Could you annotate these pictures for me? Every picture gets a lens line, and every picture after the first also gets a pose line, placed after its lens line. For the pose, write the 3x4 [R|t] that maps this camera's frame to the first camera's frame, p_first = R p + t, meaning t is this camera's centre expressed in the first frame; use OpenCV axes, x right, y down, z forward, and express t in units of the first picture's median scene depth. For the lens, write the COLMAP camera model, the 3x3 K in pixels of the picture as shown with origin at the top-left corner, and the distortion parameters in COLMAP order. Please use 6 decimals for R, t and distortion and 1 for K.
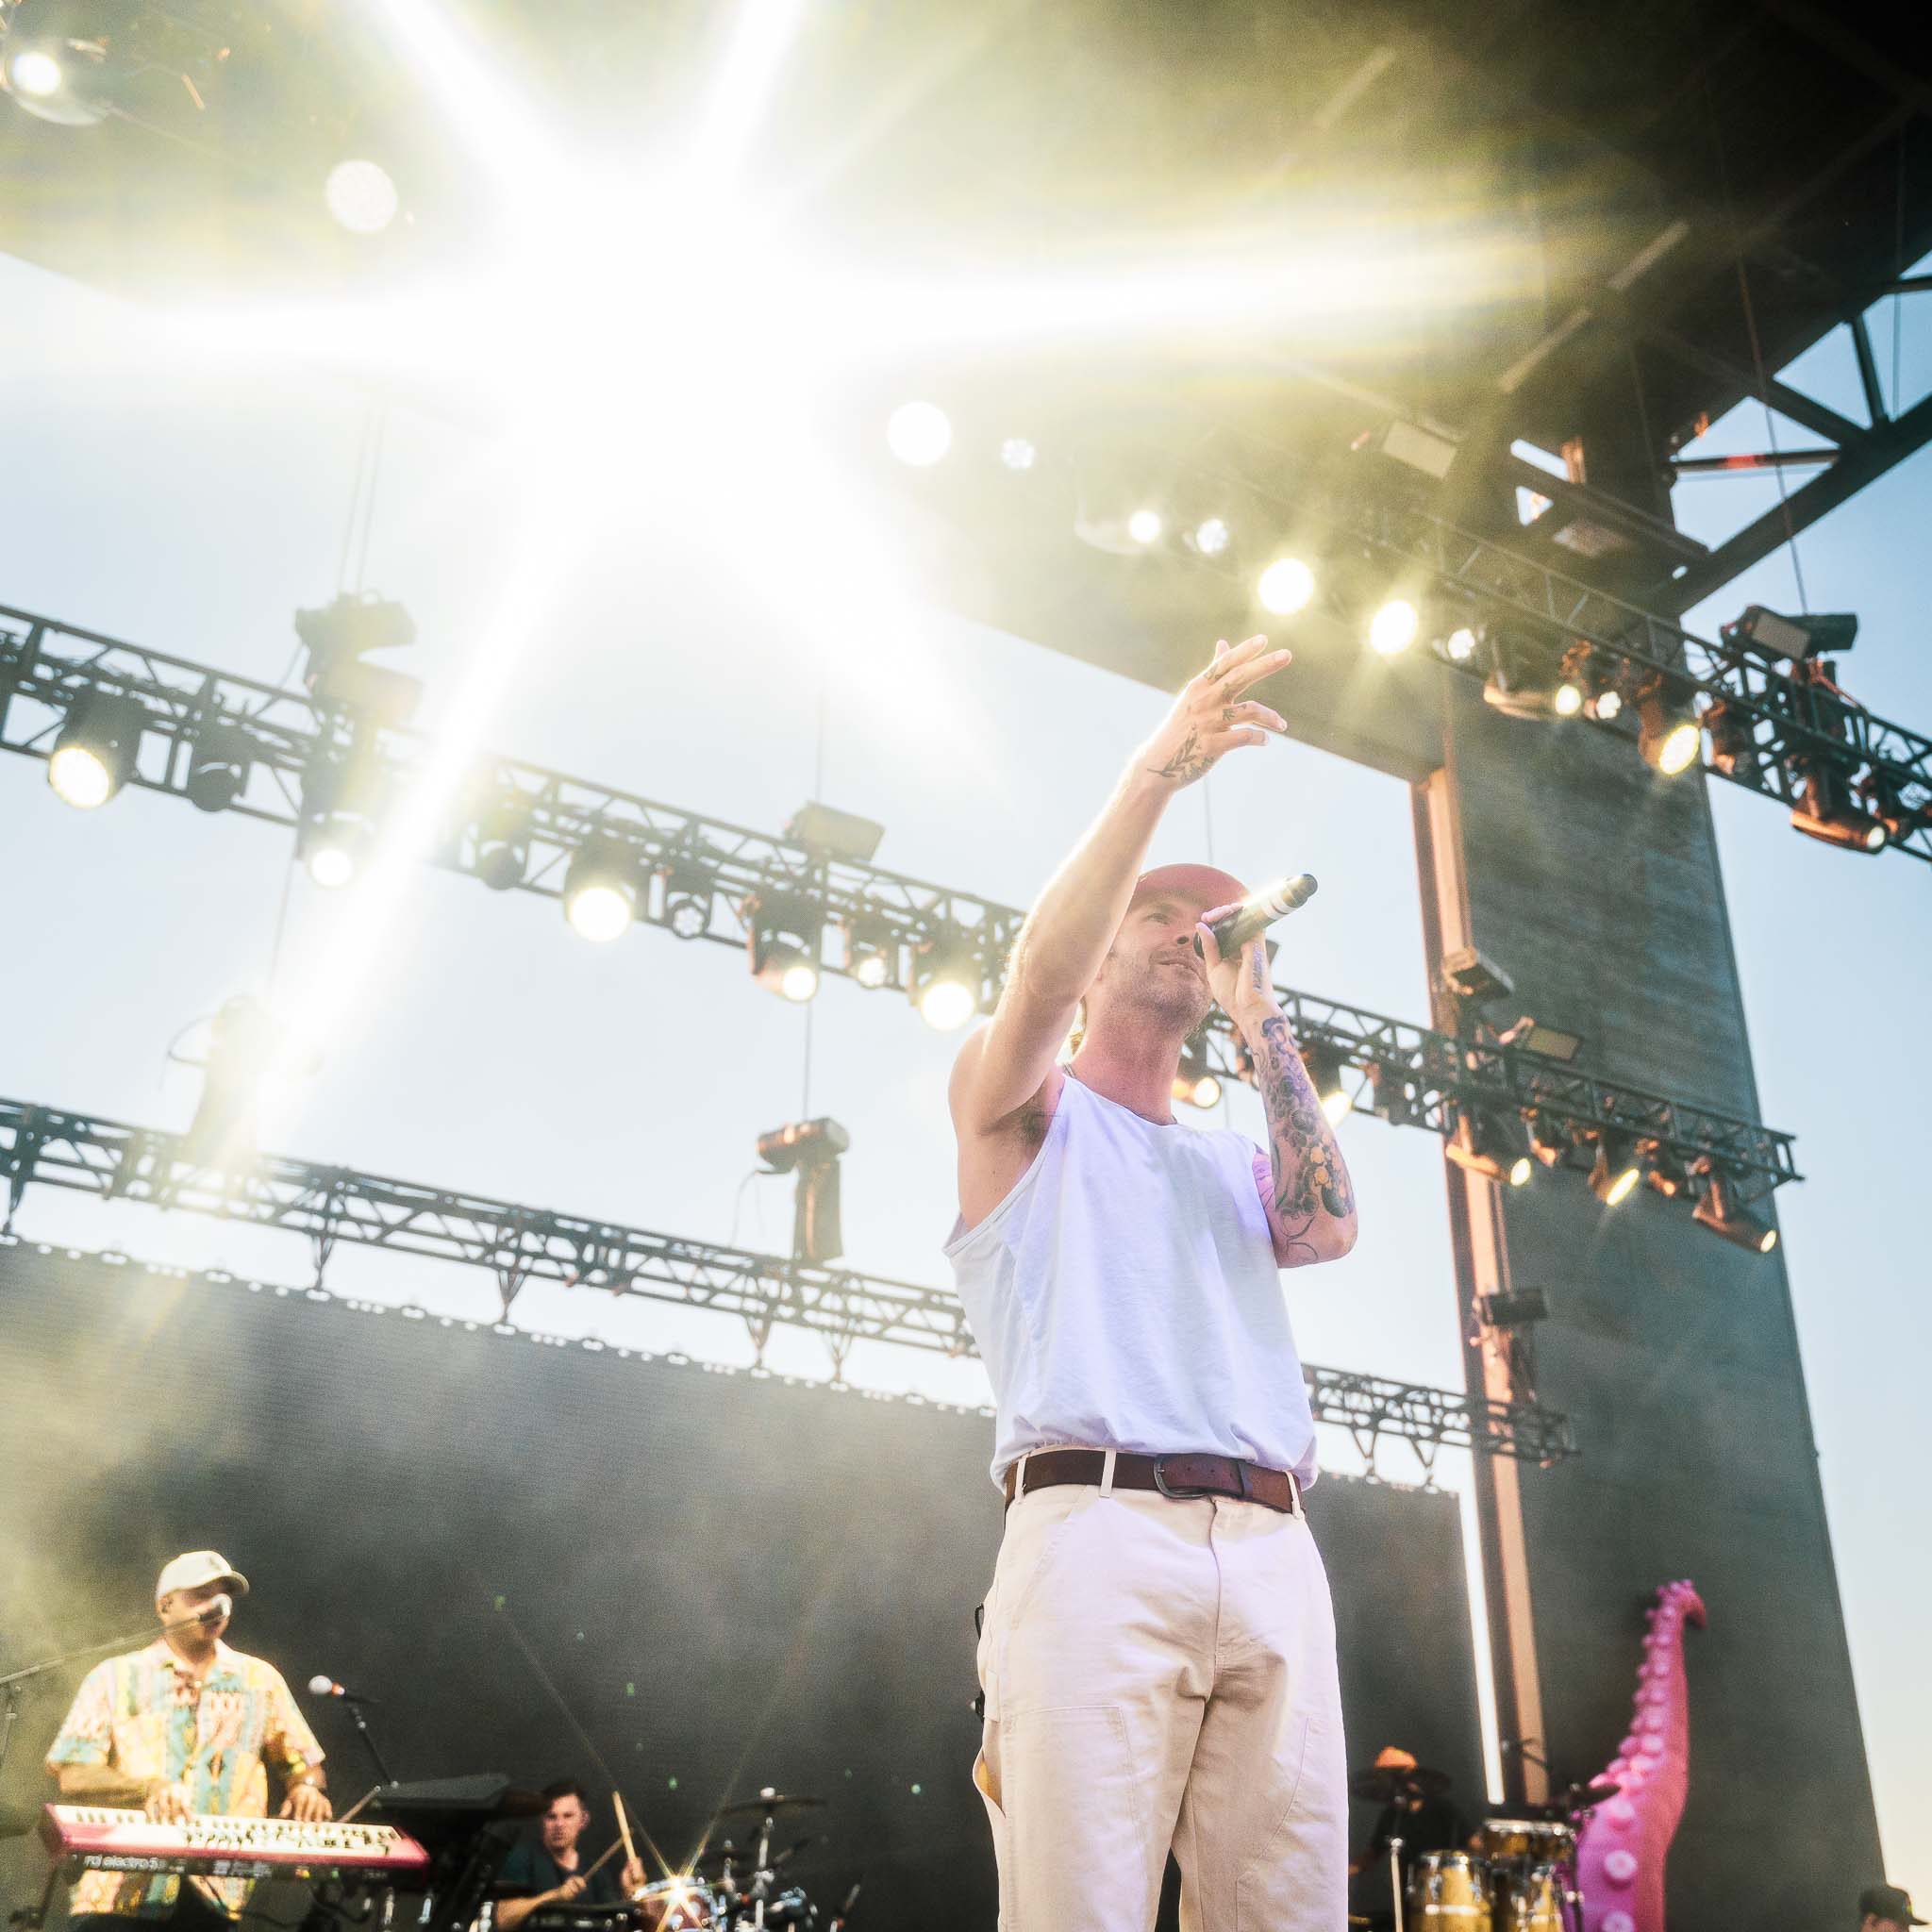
lens RADIAL K [[2477.9, 0, 965.1], [0, 2477.9, 915.3], [0, 0, 1]] dist [0.008664, -0.066479]
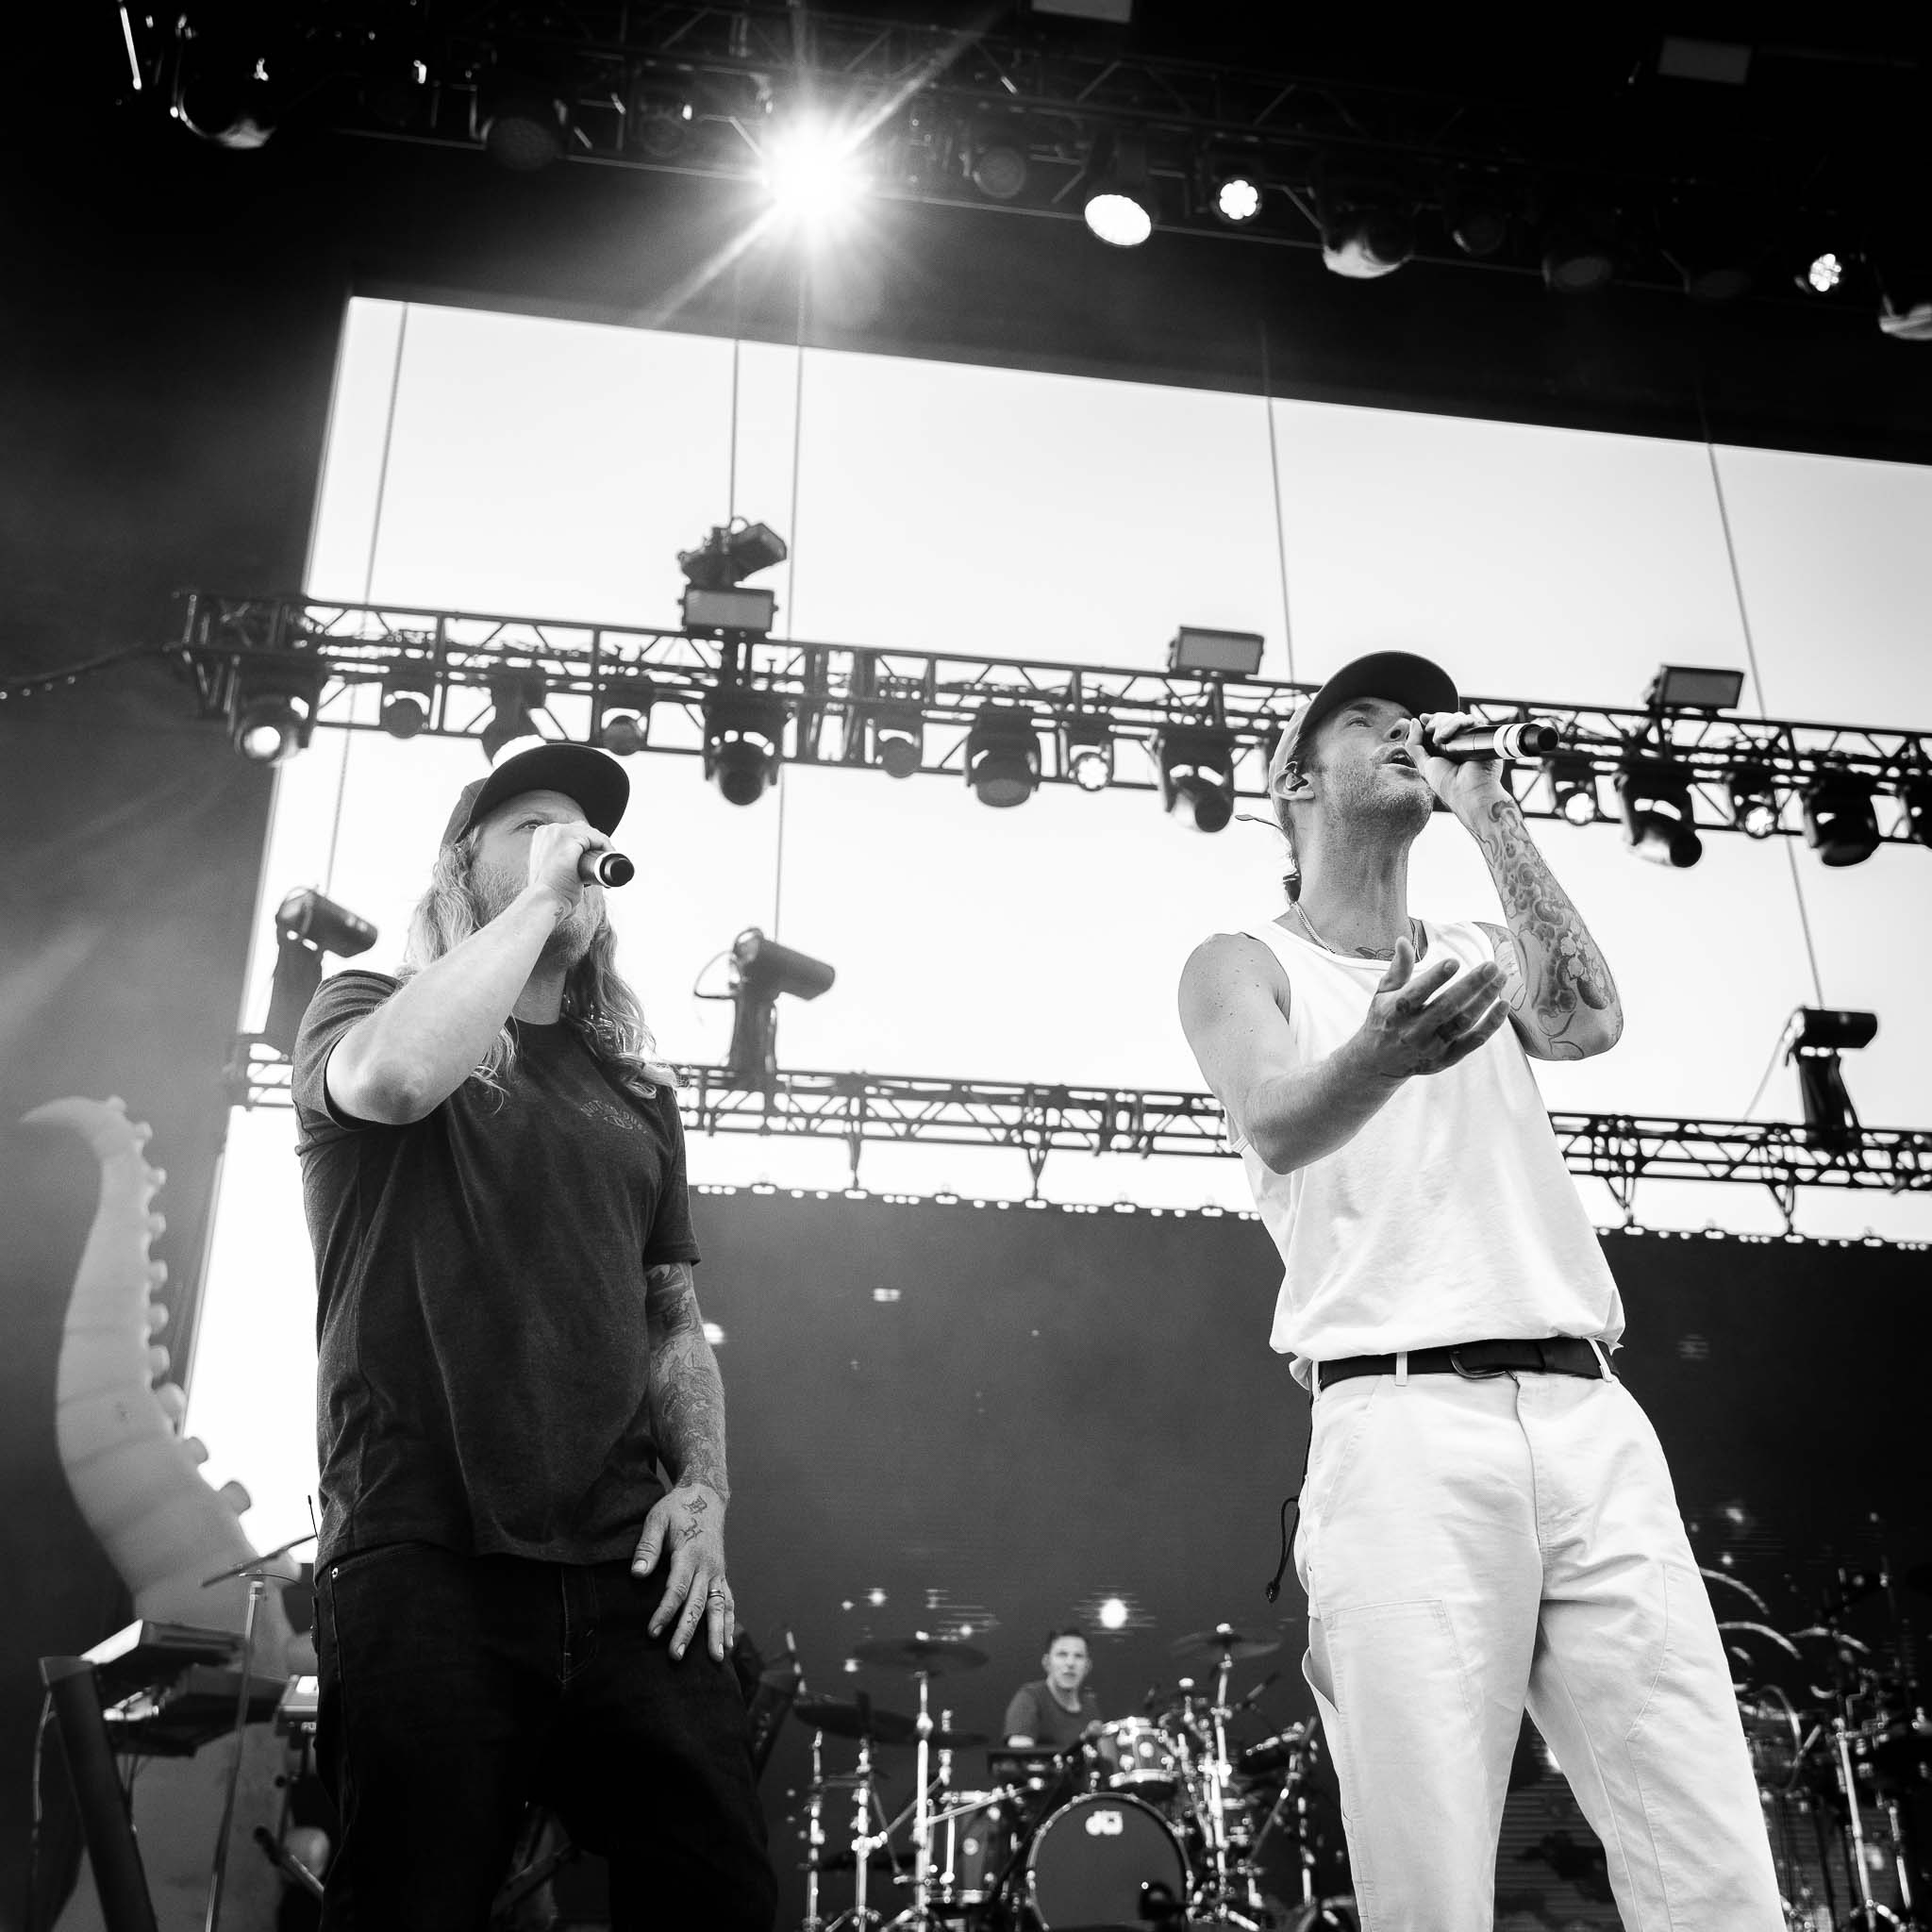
lens RADIAL K [[2362.3, 0, 966.0], [0, 2362.3, 966.0], [0, 0, 1]] dist [0.003628, -0.028087]
pose [[0.917583, -0.164895, -0.361733, 0.155324], [0.184511, 0.982625, 0.020109, 0.045367], [0.352132, -0.085195, 0.932065, 0.090114]]
